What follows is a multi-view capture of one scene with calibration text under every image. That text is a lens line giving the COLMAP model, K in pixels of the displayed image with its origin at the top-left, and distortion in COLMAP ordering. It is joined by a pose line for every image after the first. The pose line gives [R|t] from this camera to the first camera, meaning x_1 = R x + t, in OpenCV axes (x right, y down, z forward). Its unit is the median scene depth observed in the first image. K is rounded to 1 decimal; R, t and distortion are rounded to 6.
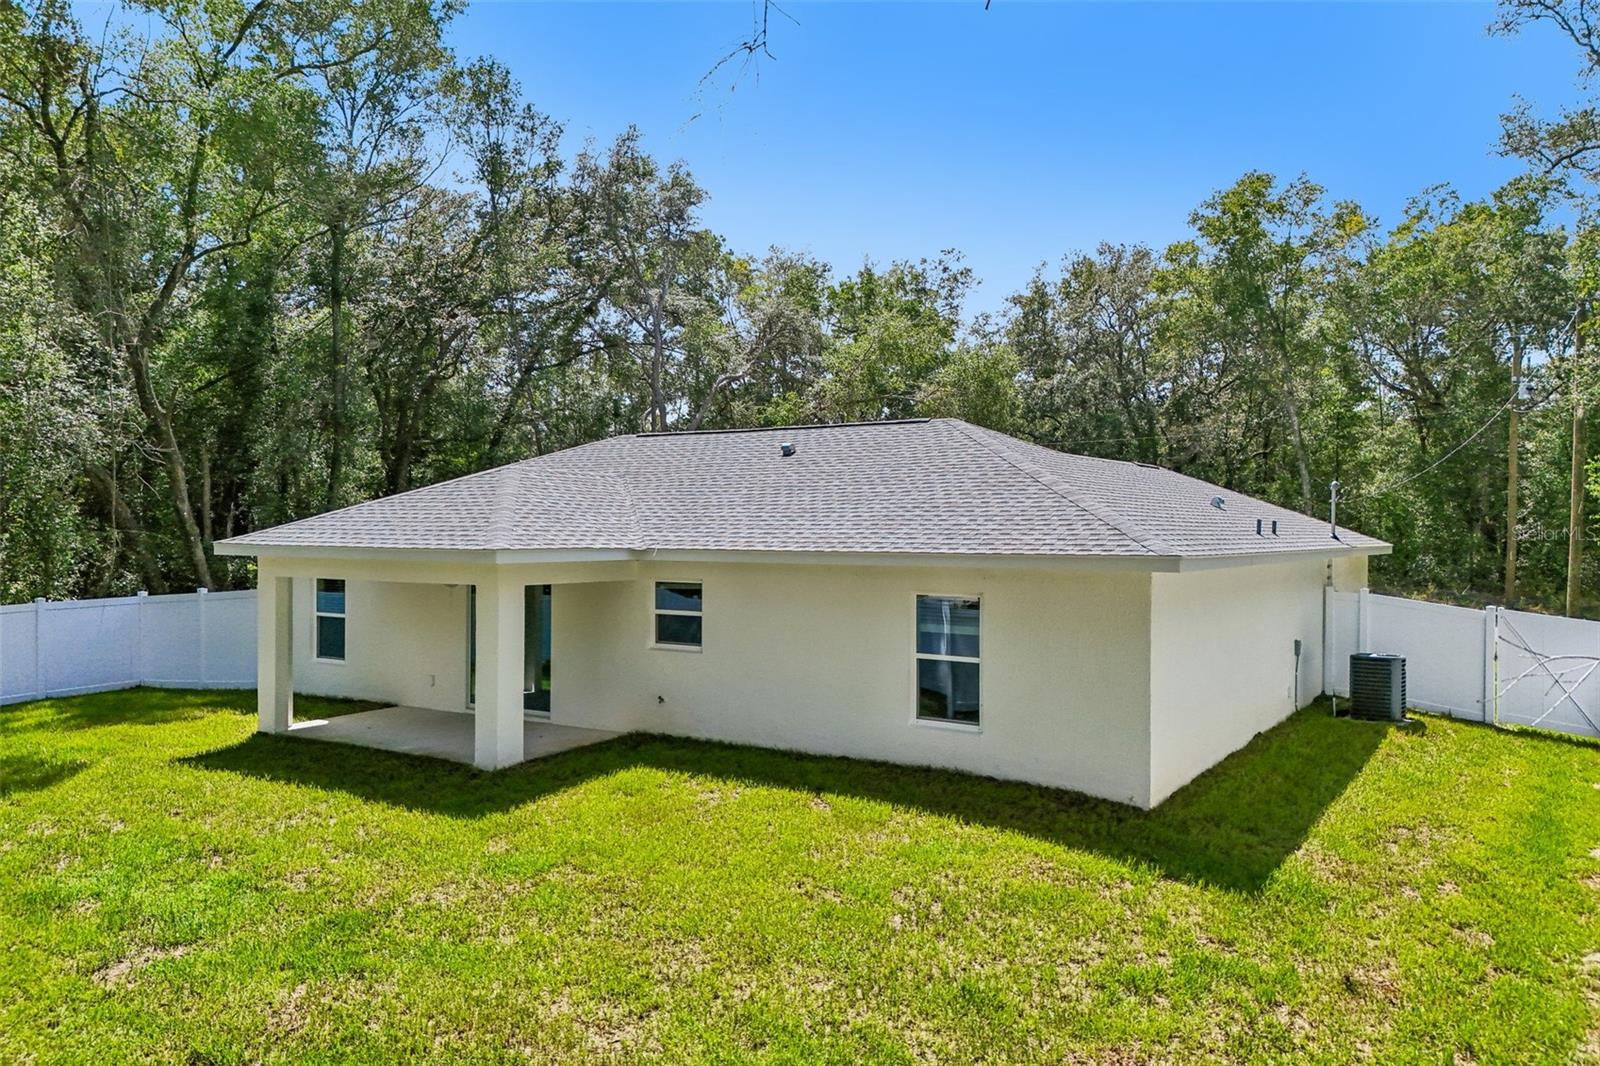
lens RADIAL K [[1182.5, 0, 800.0], [0, 1182.5, 533.0], [0, 0, 1]] dist [0.093821, -0.120284]
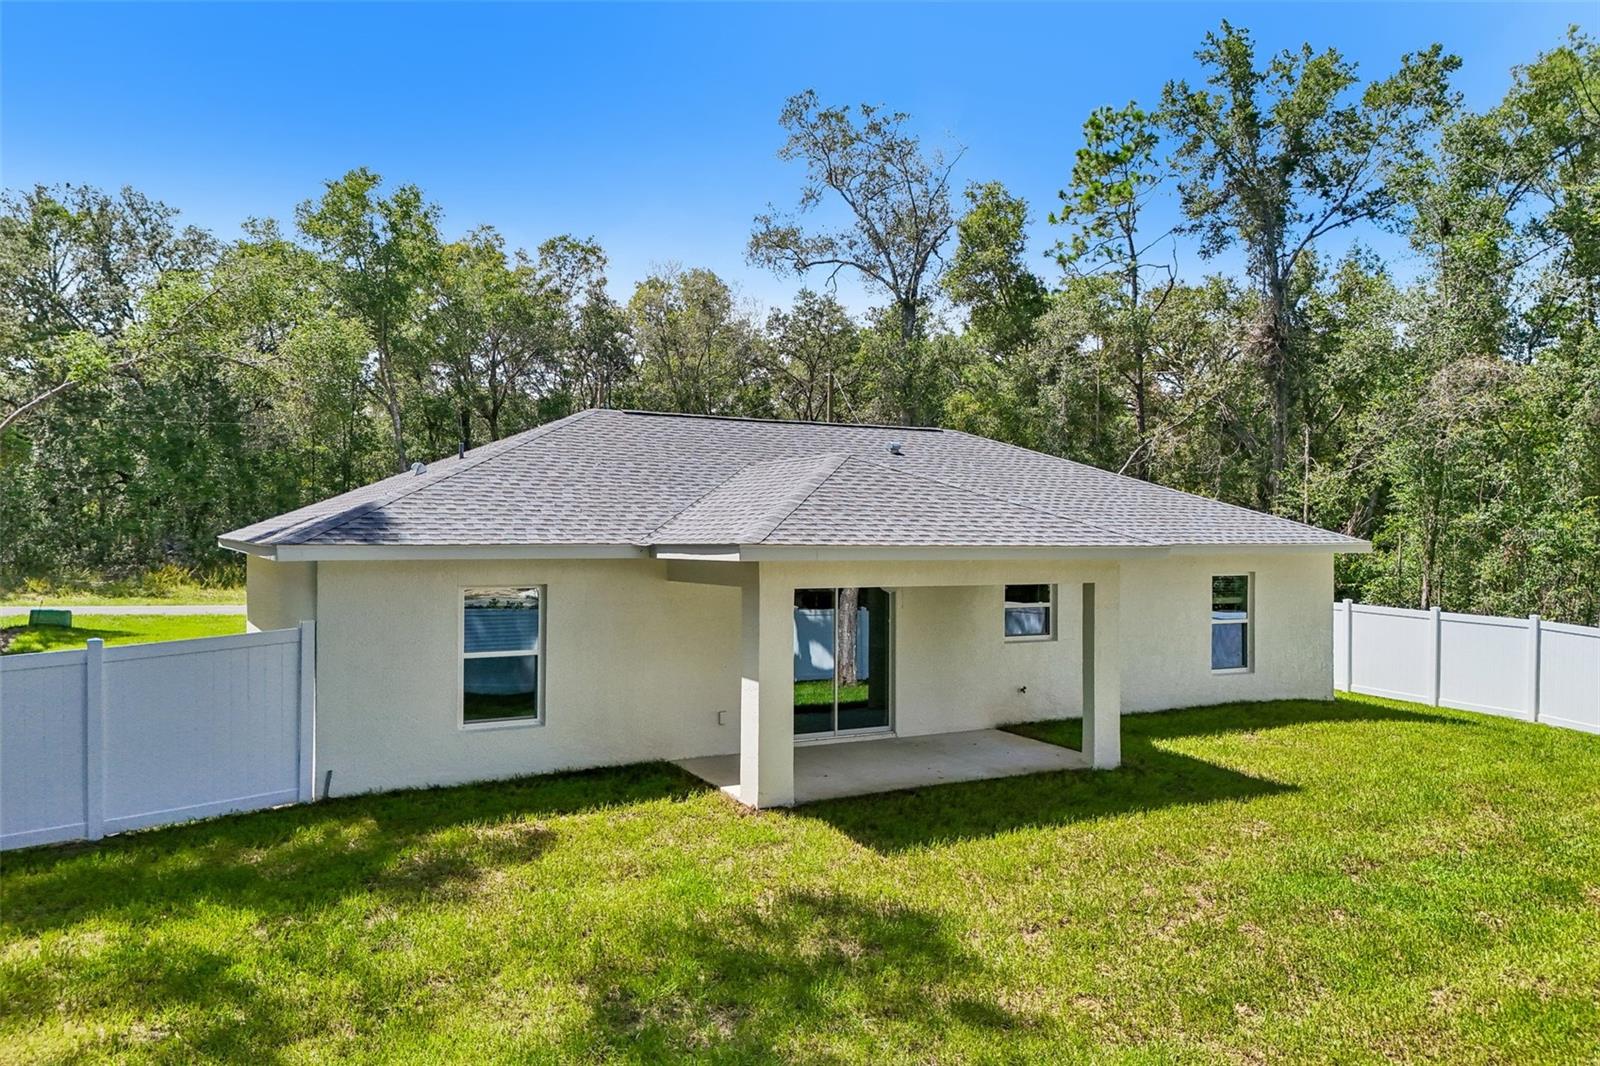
lens RADIAL K [[1182.5, 0, 800.0], [0, 1182.5, 533.0], [0, 0, 1]] dist [0.093821, -0.120284]
pose [[0.474445, -0.015027, 0.880157, -0.902174], [0.000699, 0.999860, 0.016694, -0.012740], [-0.880285, -0.007305, 0.474389, 0.534300]]
